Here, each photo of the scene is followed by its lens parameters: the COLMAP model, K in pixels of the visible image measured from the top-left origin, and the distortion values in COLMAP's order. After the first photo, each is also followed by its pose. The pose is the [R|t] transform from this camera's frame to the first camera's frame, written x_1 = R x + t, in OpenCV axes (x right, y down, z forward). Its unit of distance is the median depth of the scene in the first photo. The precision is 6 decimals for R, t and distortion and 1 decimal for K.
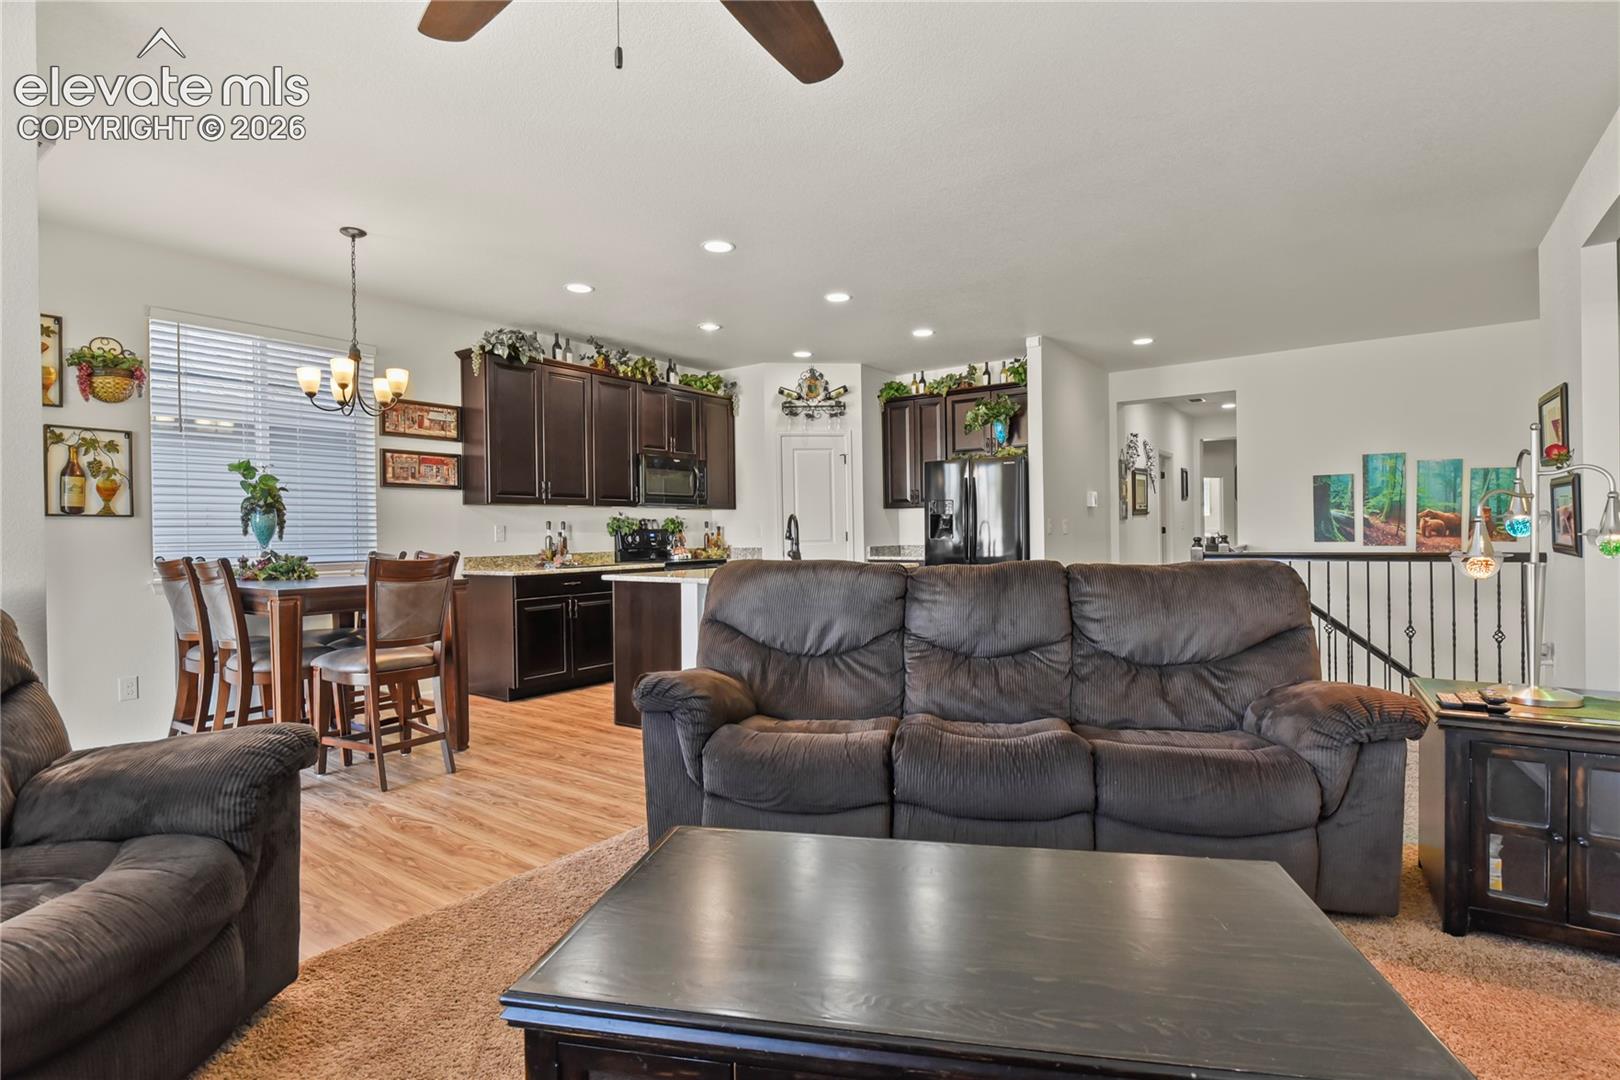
lens RADIAL K [[782.9, 0, 819.6], [0, 782.9, 537.2], [0, 0, 1]] dist [-0.001825, -0.007013]
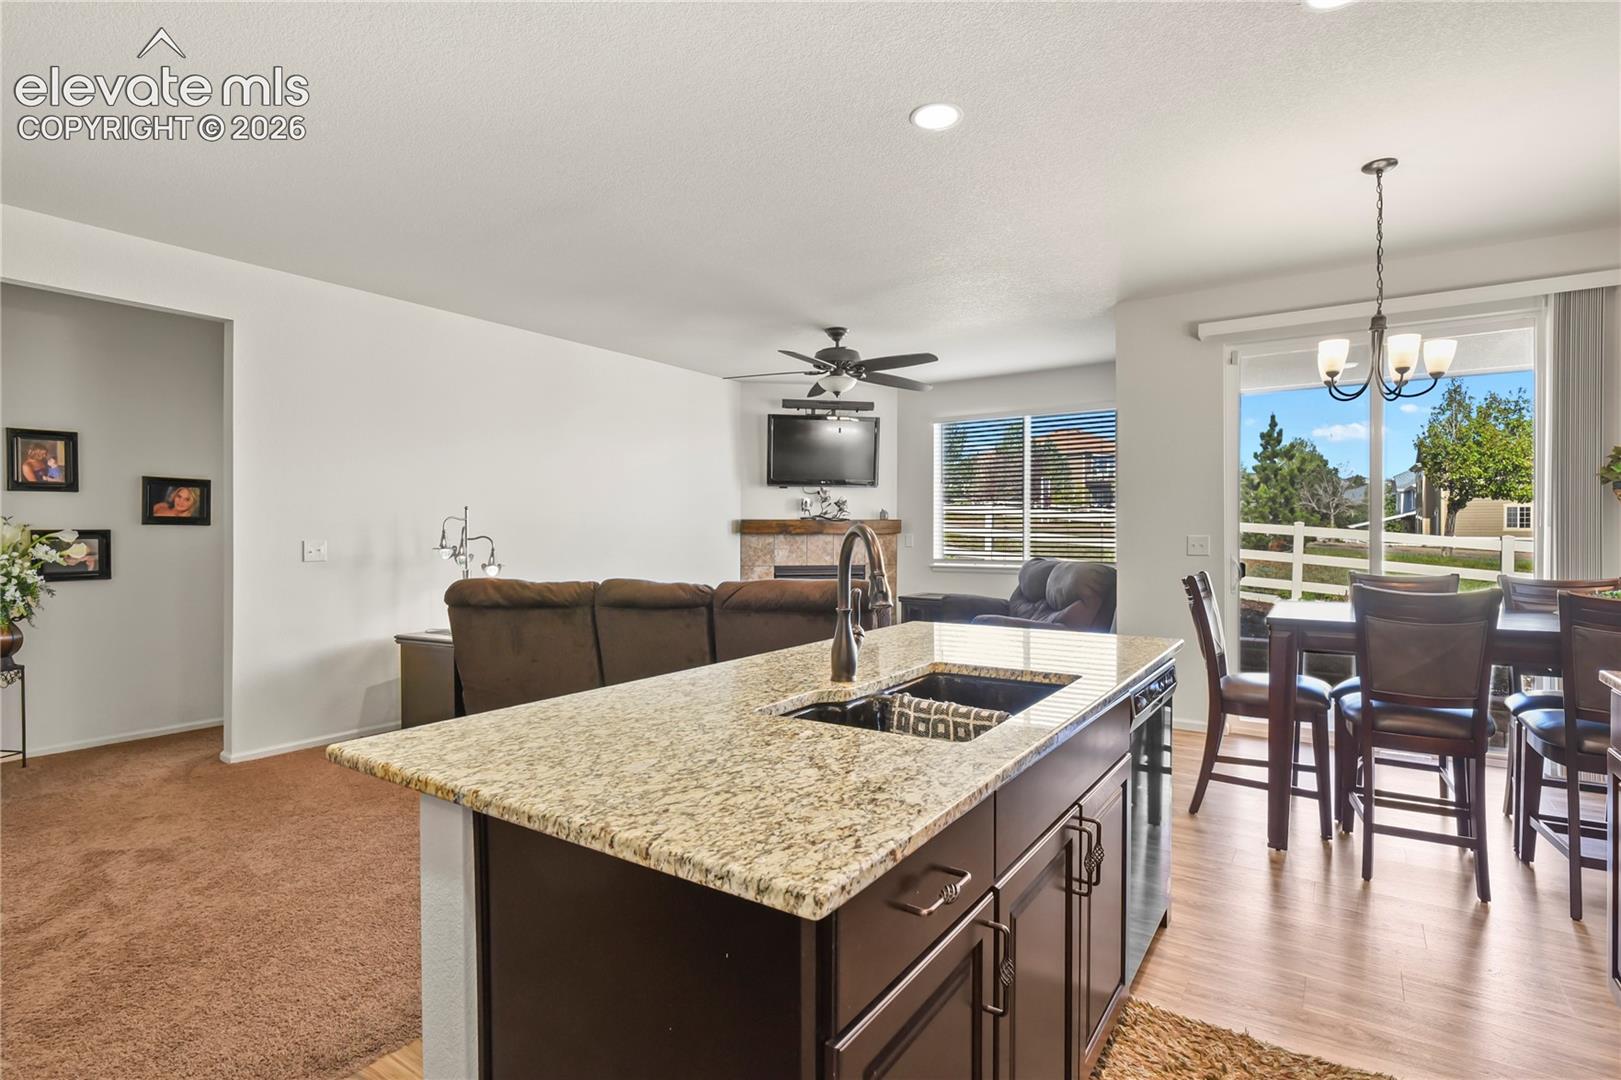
lens RADIAL K [[790.4, 0, 813.8], [0, 790.4, 532.8], [0, 0, 1]] dist [-0.000253, 0.000000]
pose [[-0.999585, 0.015551, -0.024249, -0.003239], [0.015393, 0.999859, 0.006729, -0.020815], [0.024351, 0.006353, -0.999683, 0.983891]]
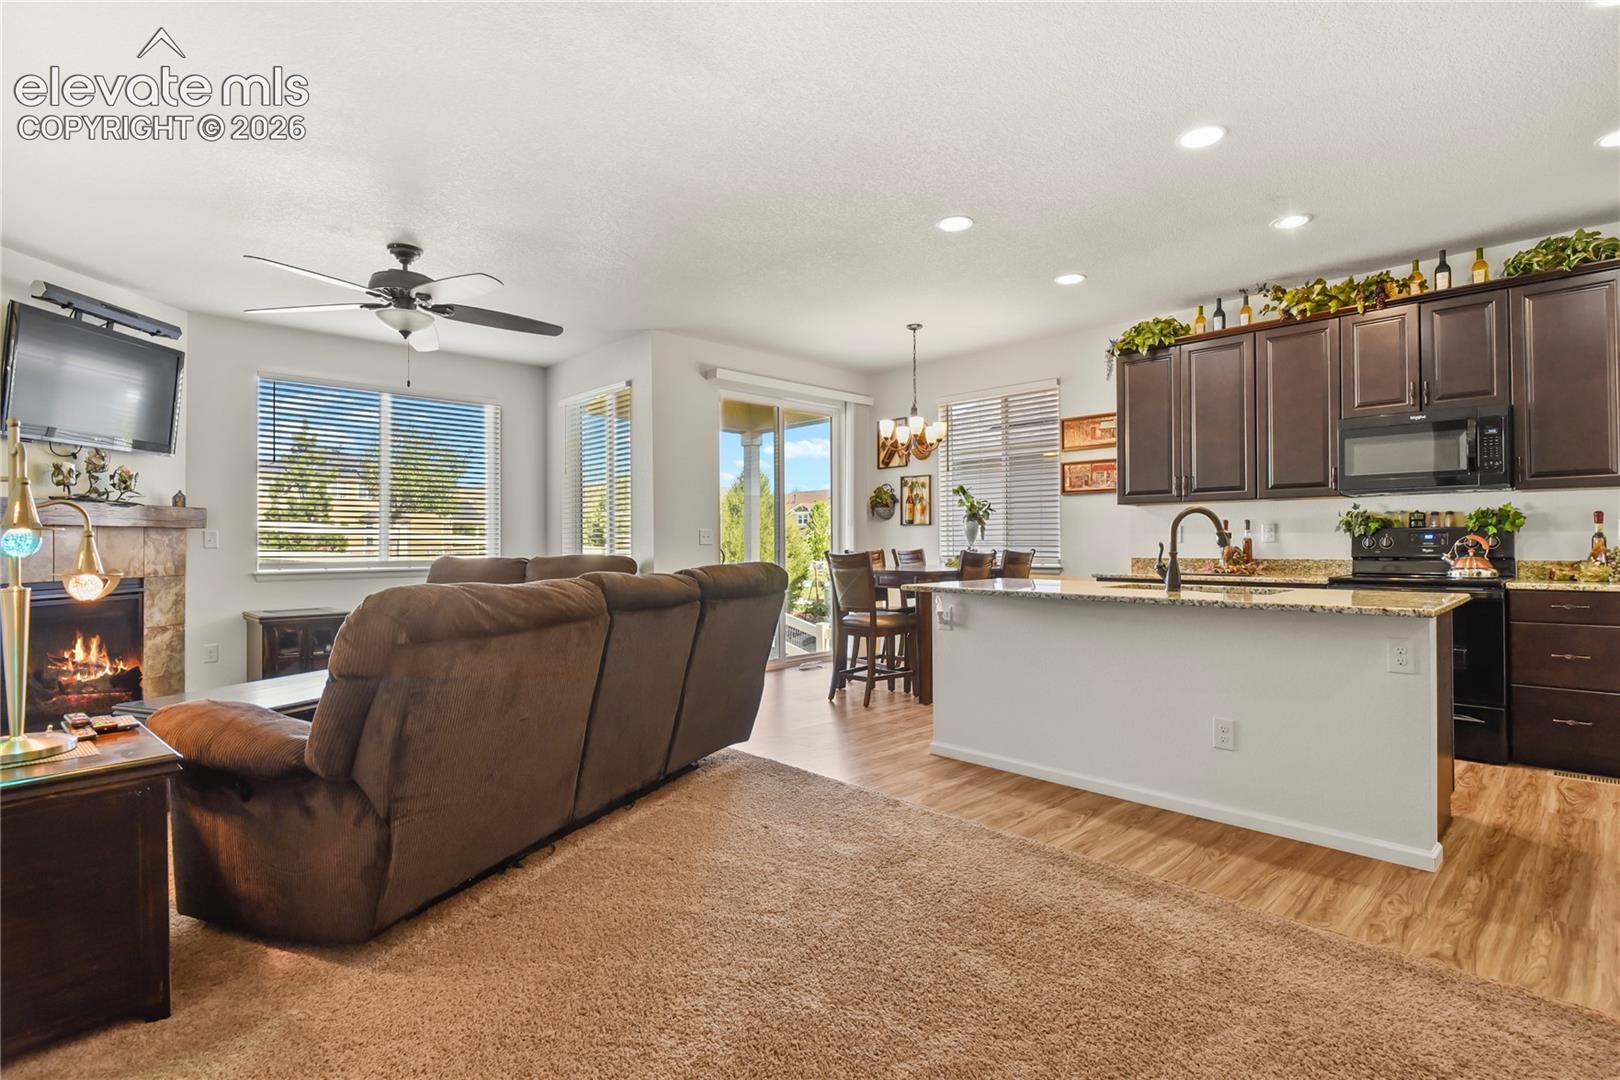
lens RADIAL K [[782.9, 0, 819.6], [0, 782.9, 537.2], [0, 0, 1]] dist [-0.001825, -0.007013]
pose [[-0.170840, 0.008257, -0.985264, 0.474442], [0.001181, 0.999966, 0.008175, -0.007787], [0.985298, 0.000233, -0.170844, 0.593997]]
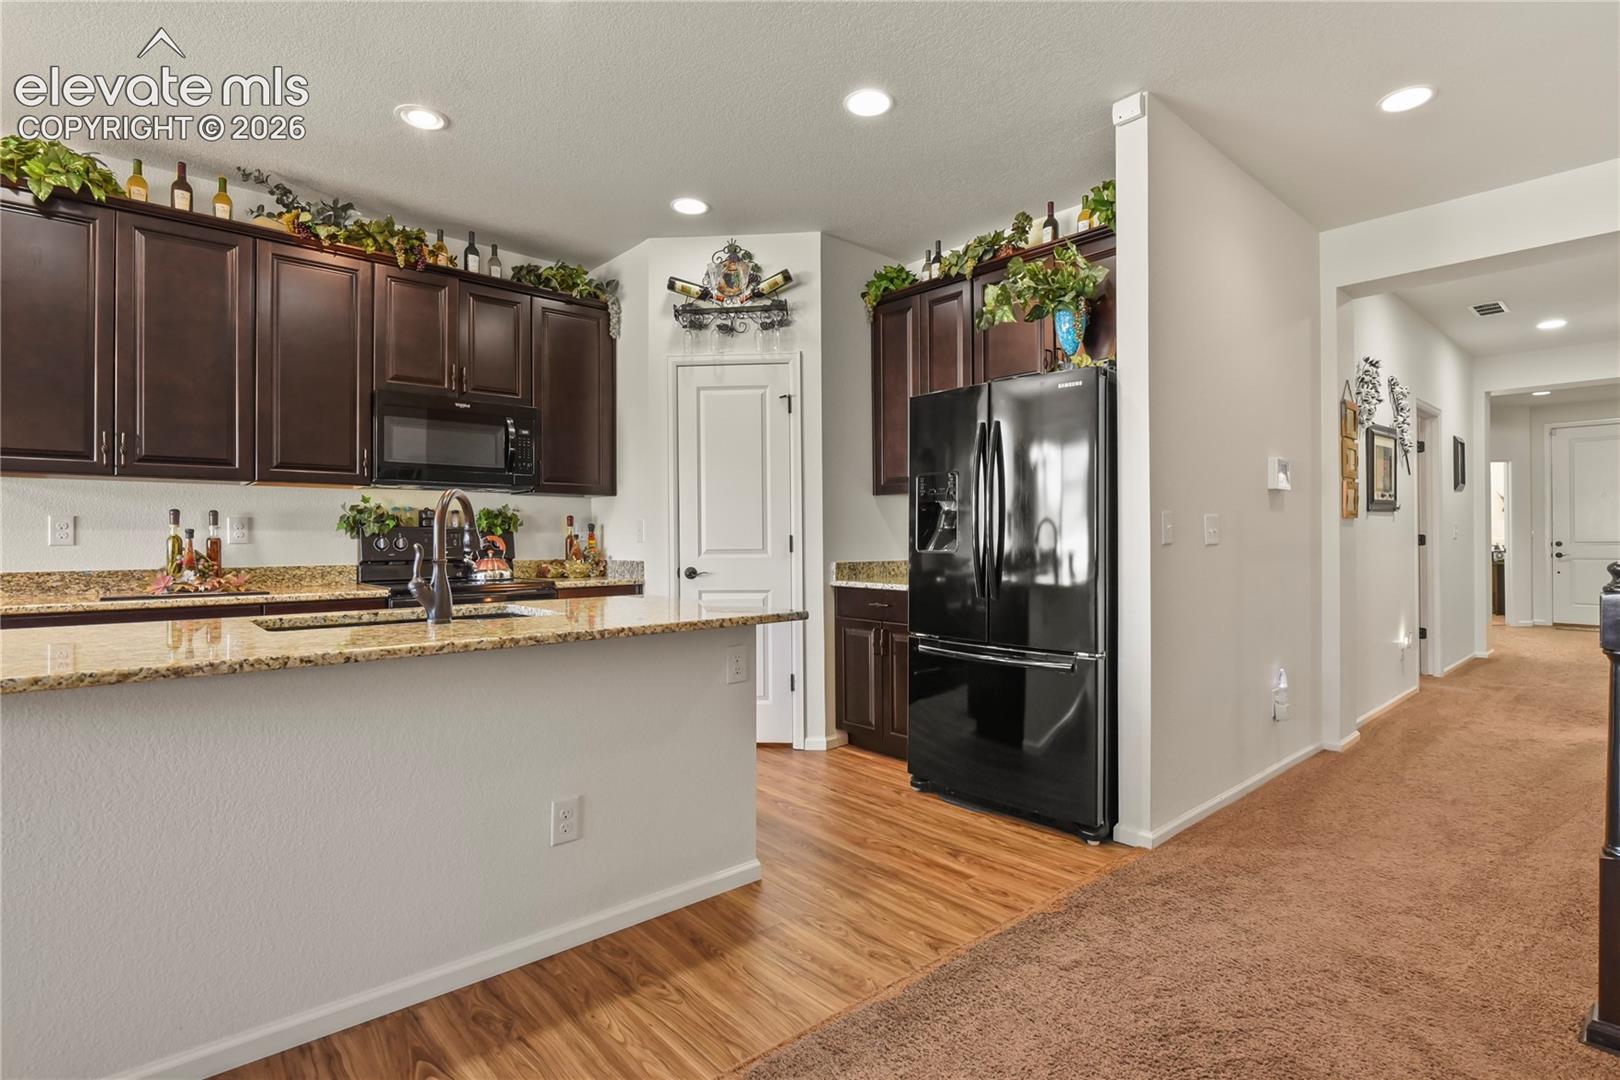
lens RADIAL K [[782.9, 0, 819.6], [0, 782.9, 537.2], [0, 0, 1]] dist [-0.001825, -0.007013]
pose [[0.976465, 0.011480, -0.215369, 0.177314], [-0.012792, 0.999907, -0.004699, -0.003414], [0.215295, 0.007343, 0.976521, 0.472116]]
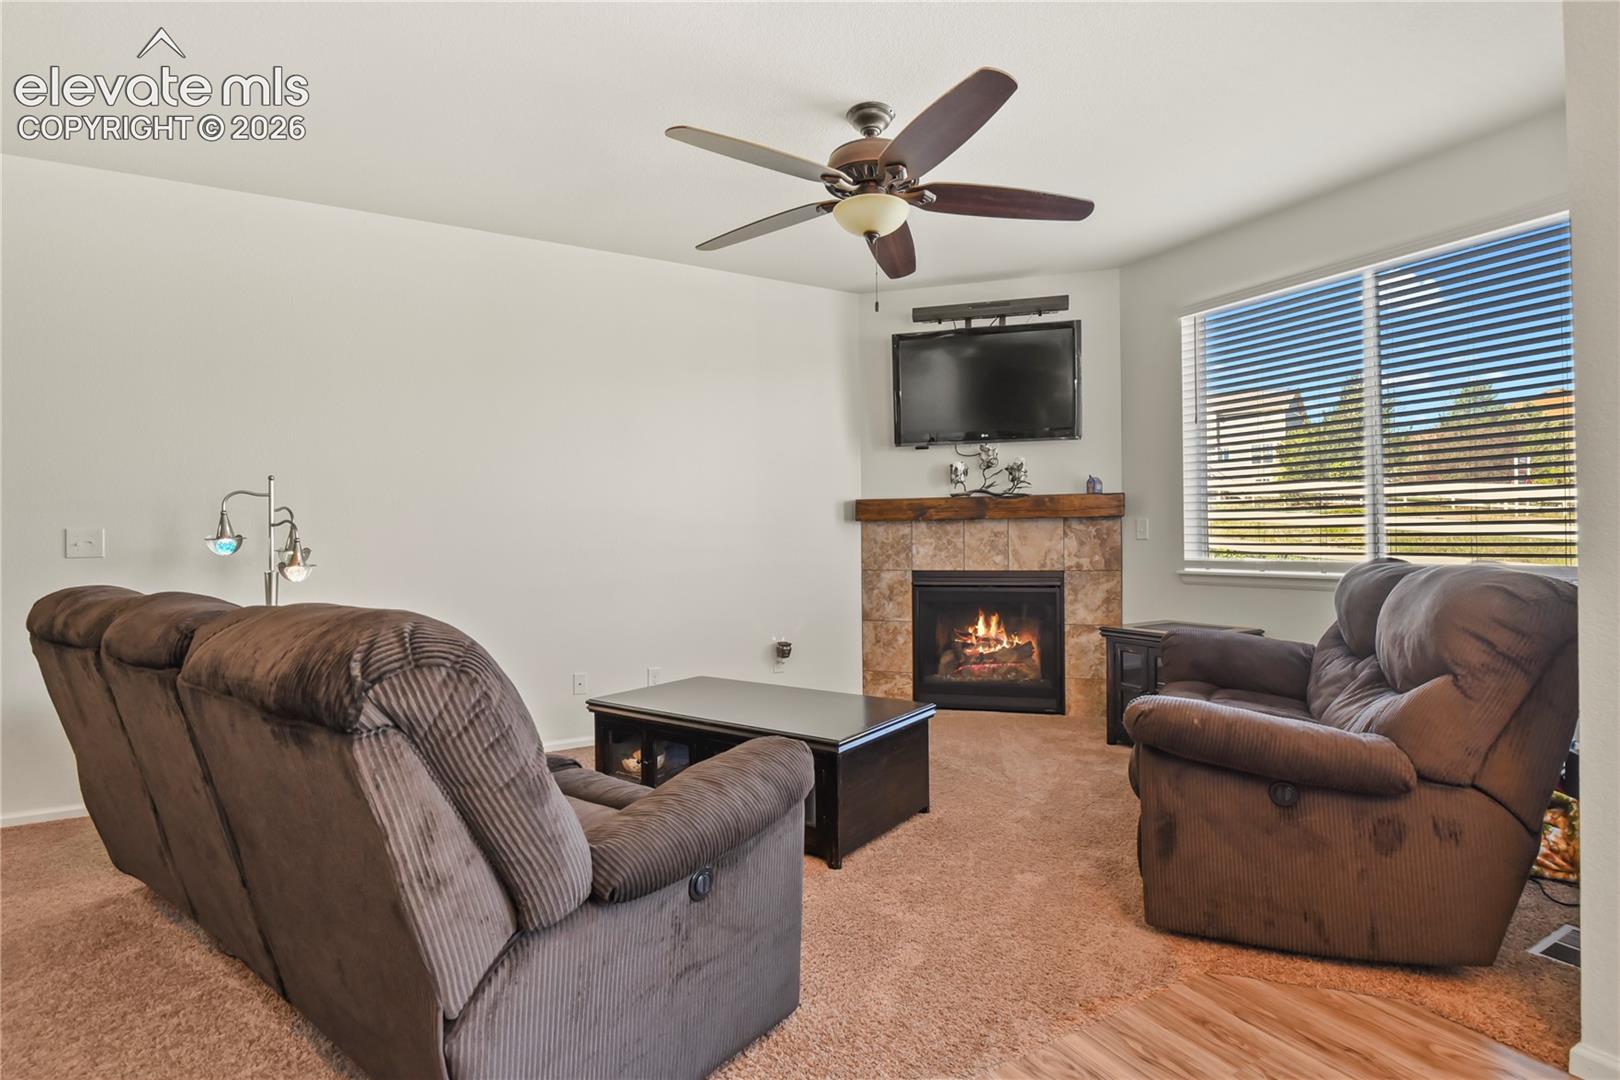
lens RADIAL K [[782.9, 0, 819.6], [0, 782.9, 537.2], [0, 0, 1]] dist [-0.001825, -0.007013]
pose [[-0.908985, 0.025660, 0.416038, -0.187896], [0.026541, 0.999641, -0.003667, 0.001718], [-0.415983, 0.007709, -0.909340, 0.569138]]
